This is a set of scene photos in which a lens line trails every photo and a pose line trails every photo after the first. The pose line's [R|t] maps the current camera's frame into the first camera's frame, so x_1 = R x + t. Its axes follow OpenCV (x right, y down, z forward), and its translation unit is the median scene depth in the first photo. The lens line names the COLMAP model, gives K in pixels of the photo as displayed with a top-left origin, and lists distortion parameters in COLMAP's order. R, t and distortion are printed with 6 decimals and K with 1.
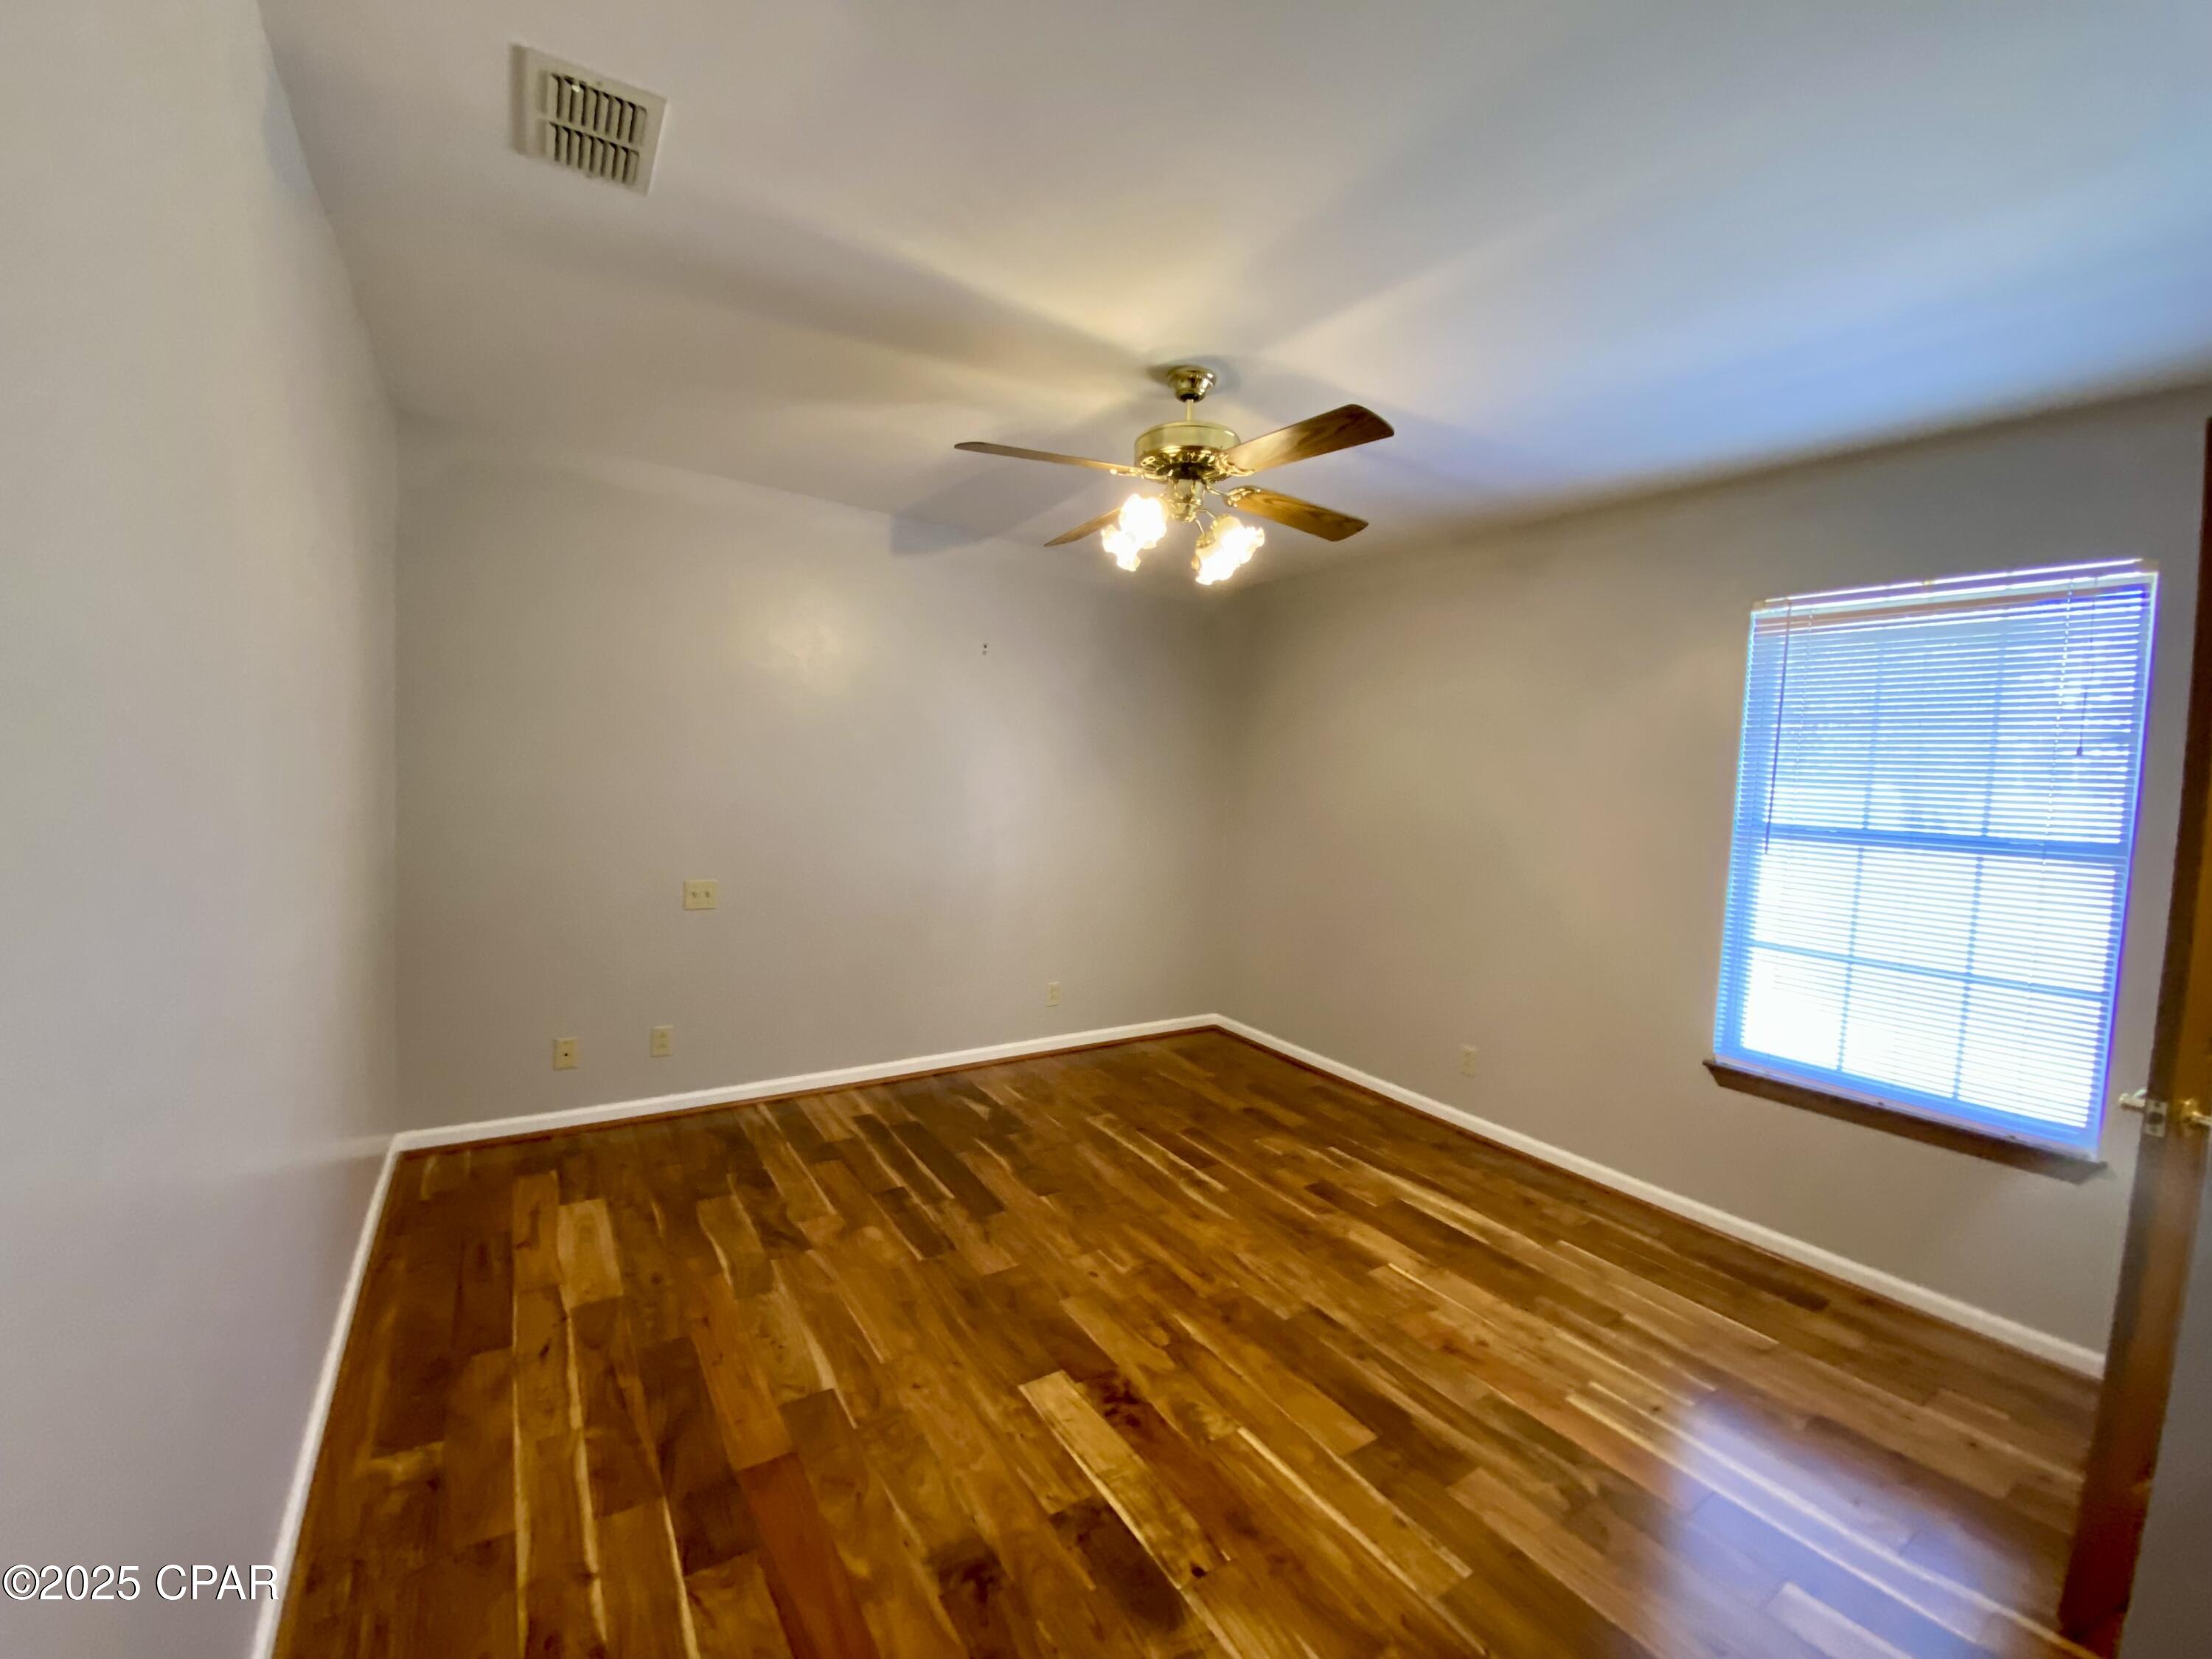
lens RADIAL K [[887.5, 0, 1085.4], [0, 887.5, 817.9], [0, 0, 1]] dist [0.001263, -0.008845]
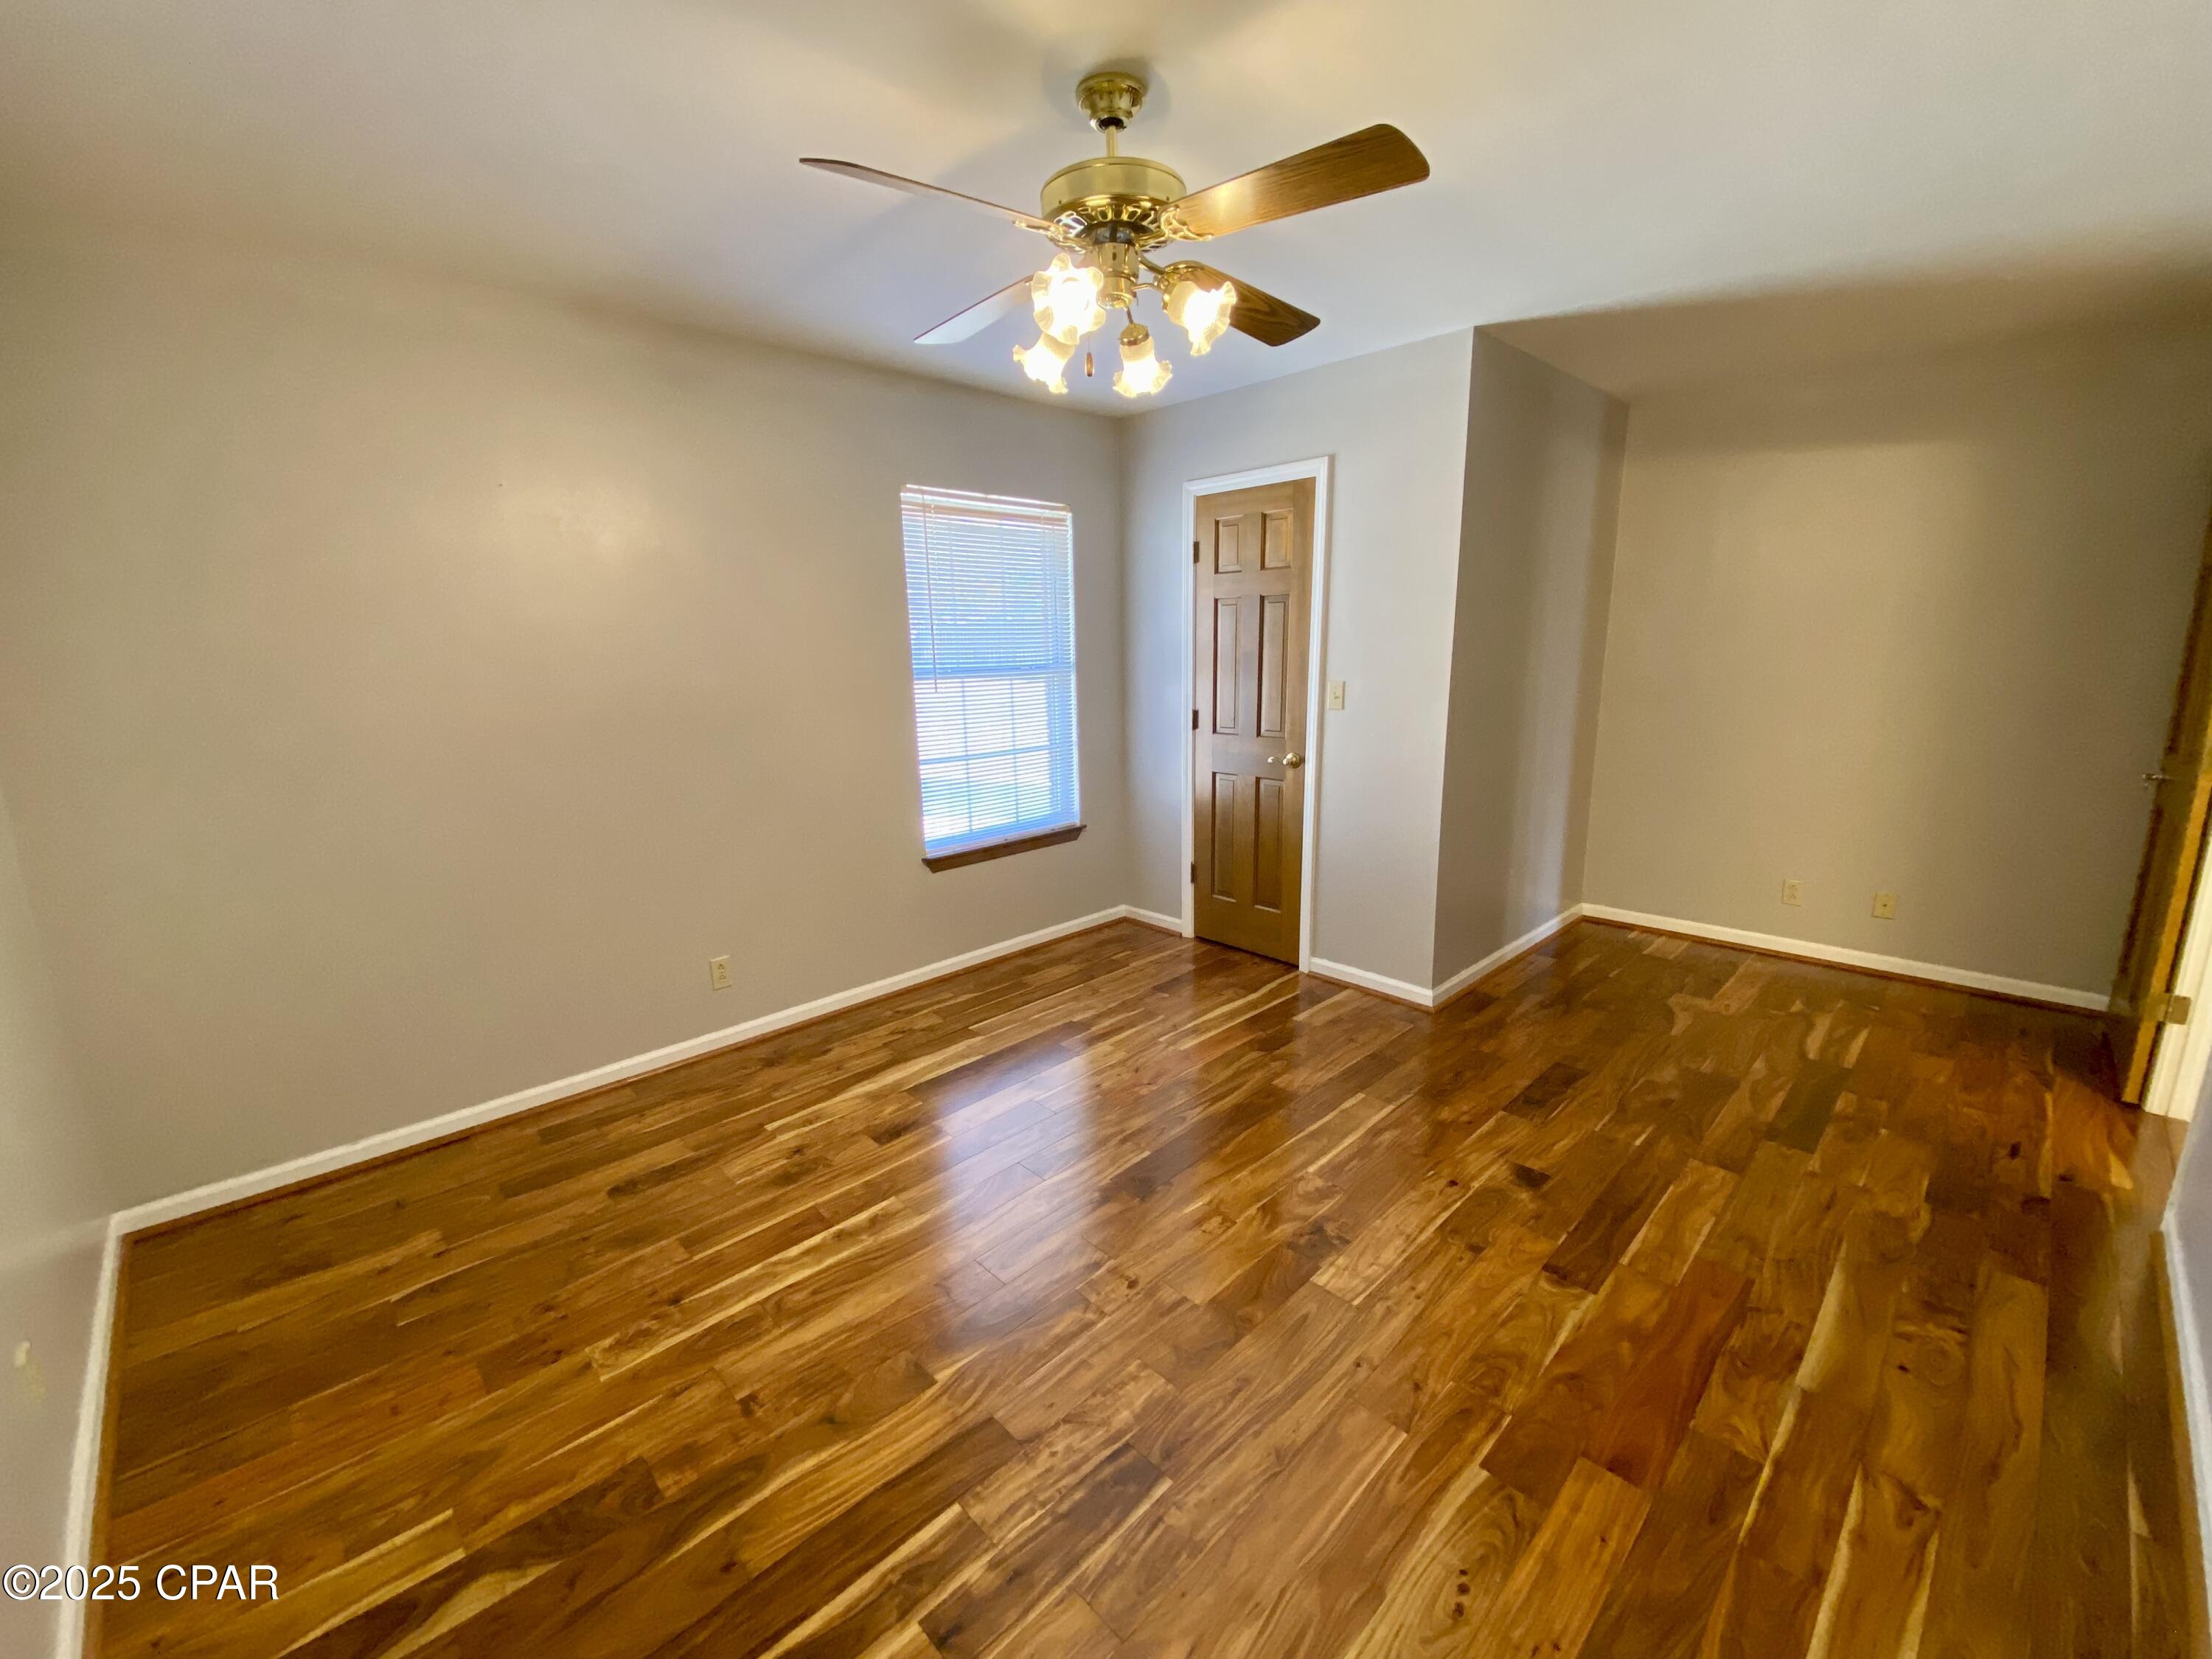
lens RADIAL K [[887.5, 0, 1104.9], [0, 887.5, 834.0], [0, 0, 1]] dist [0.001263, -0.008845]
pose [[-0.193713, -0.261654, 0.945522, -0.569772], [0.064389, 0.958309, 0.278384, -0.105274], [-0.978943, 0.114807, -0.168789, 0.965393]]
